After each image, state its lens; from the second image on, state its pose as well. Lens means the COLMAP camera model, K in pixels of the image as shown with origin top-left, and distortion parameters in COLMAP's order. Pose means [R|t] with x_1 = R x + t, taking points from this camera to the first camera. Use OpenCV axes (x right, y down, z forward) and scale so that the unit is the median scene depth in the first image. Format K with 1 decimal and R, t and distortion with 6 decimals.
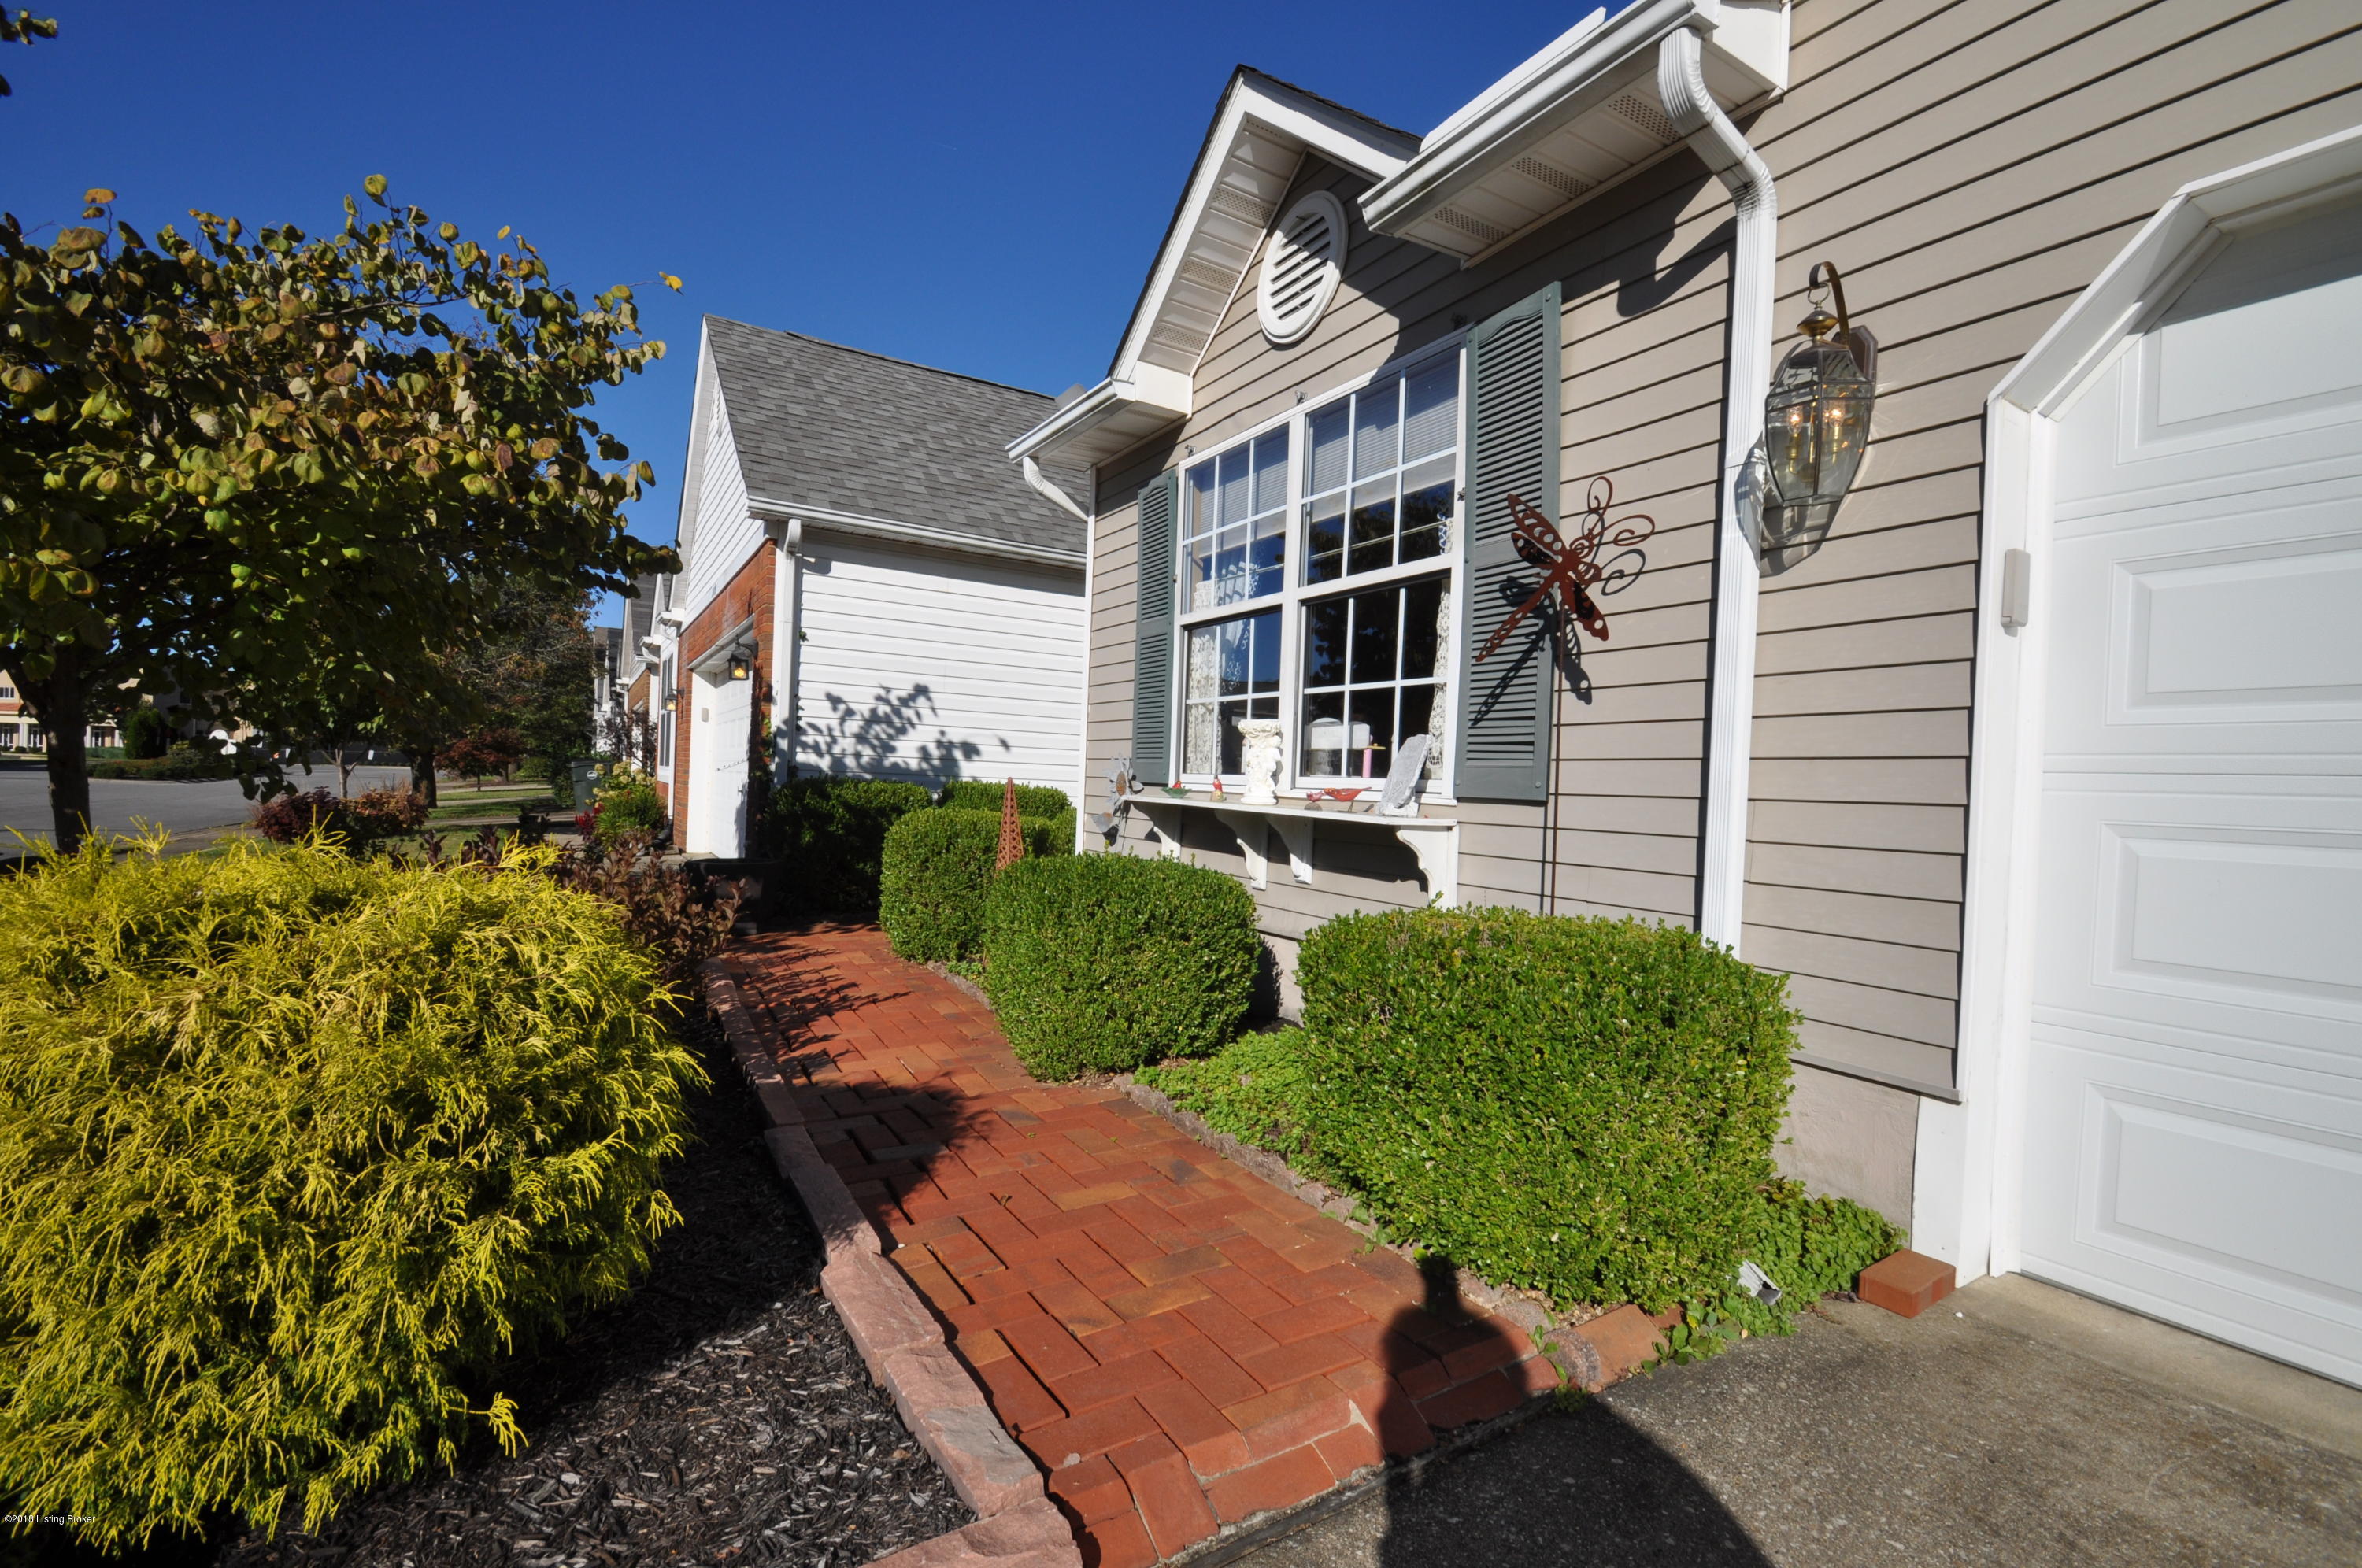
lens RADIAL K [[1037.1, 0, 1183.5], [0, 1037.1, 793.8], [0, 0, 1]] dist [0.001534, -0.005851]
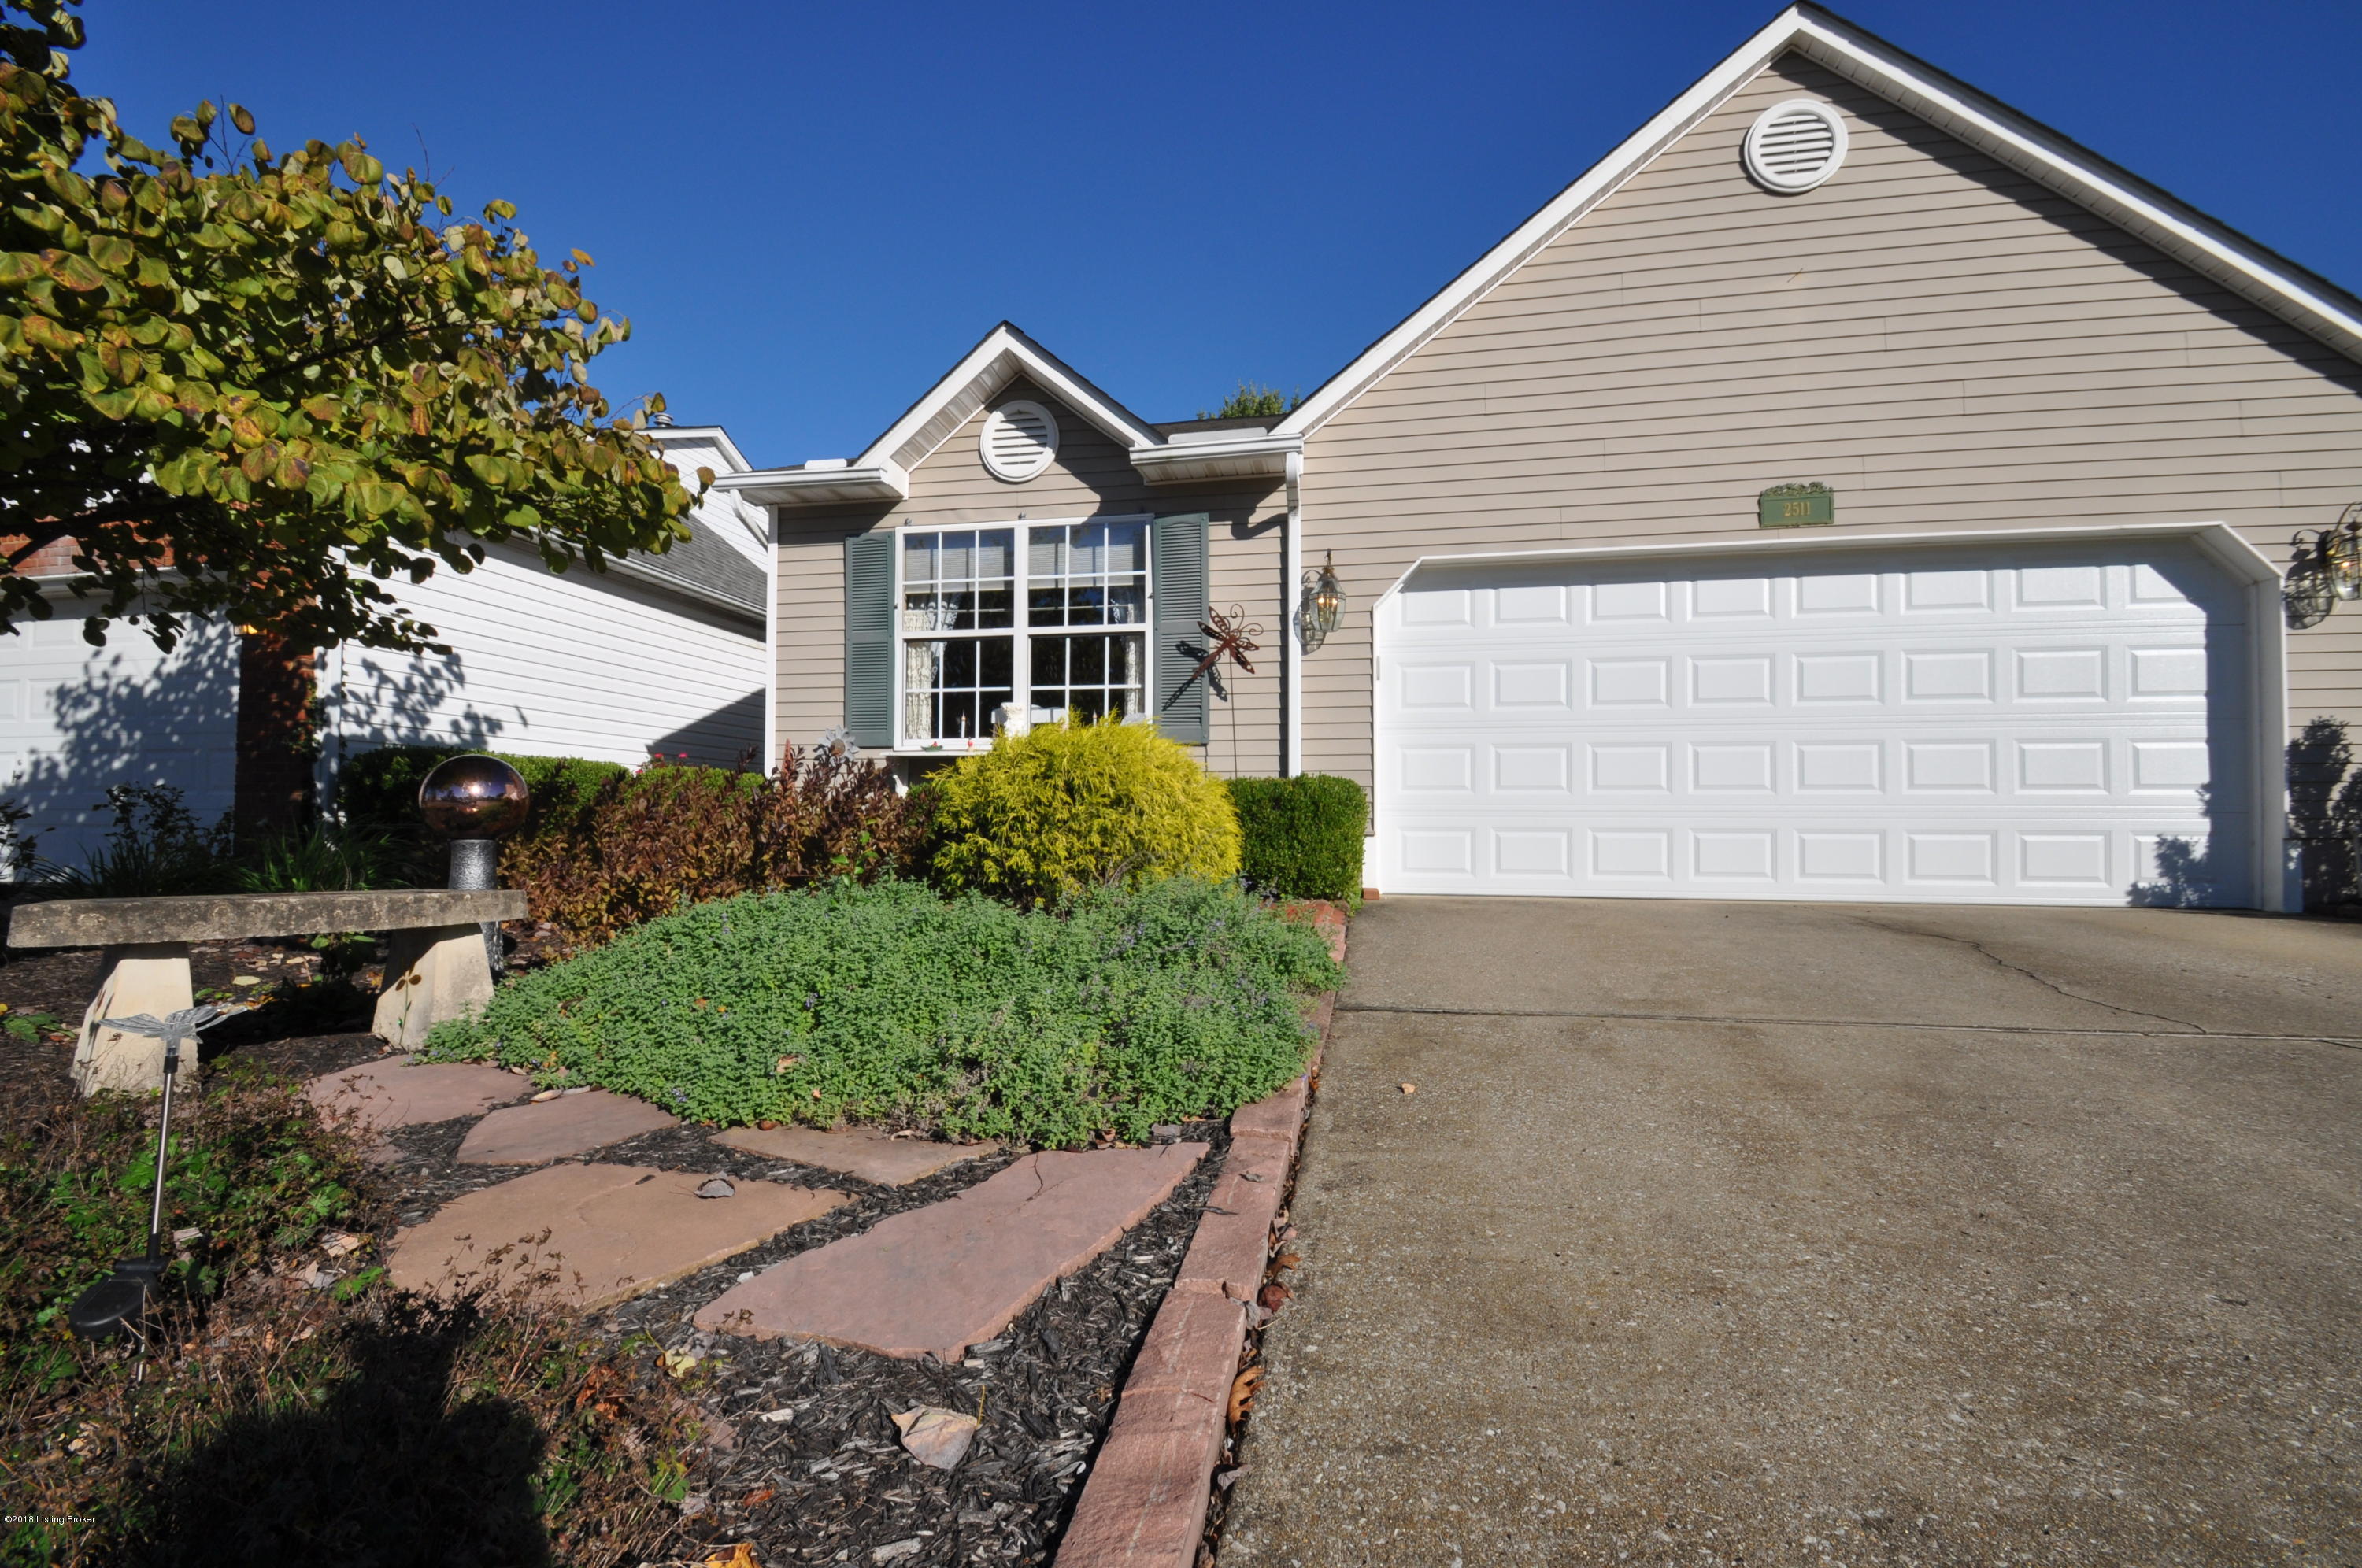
lens RADIAL K [[1037.1, 0, 1170.9], [0, 1037.1, 782.5], [0, 0, 1]] dist [0.001534, -0.005851]
pose [[0.672998, -0.013519, 0.739520, -0.992076], [0.027253, 0.999607, -0.006528, 0.074714], [-0.739142, 0.024548, 0.673103, -0.321303]]
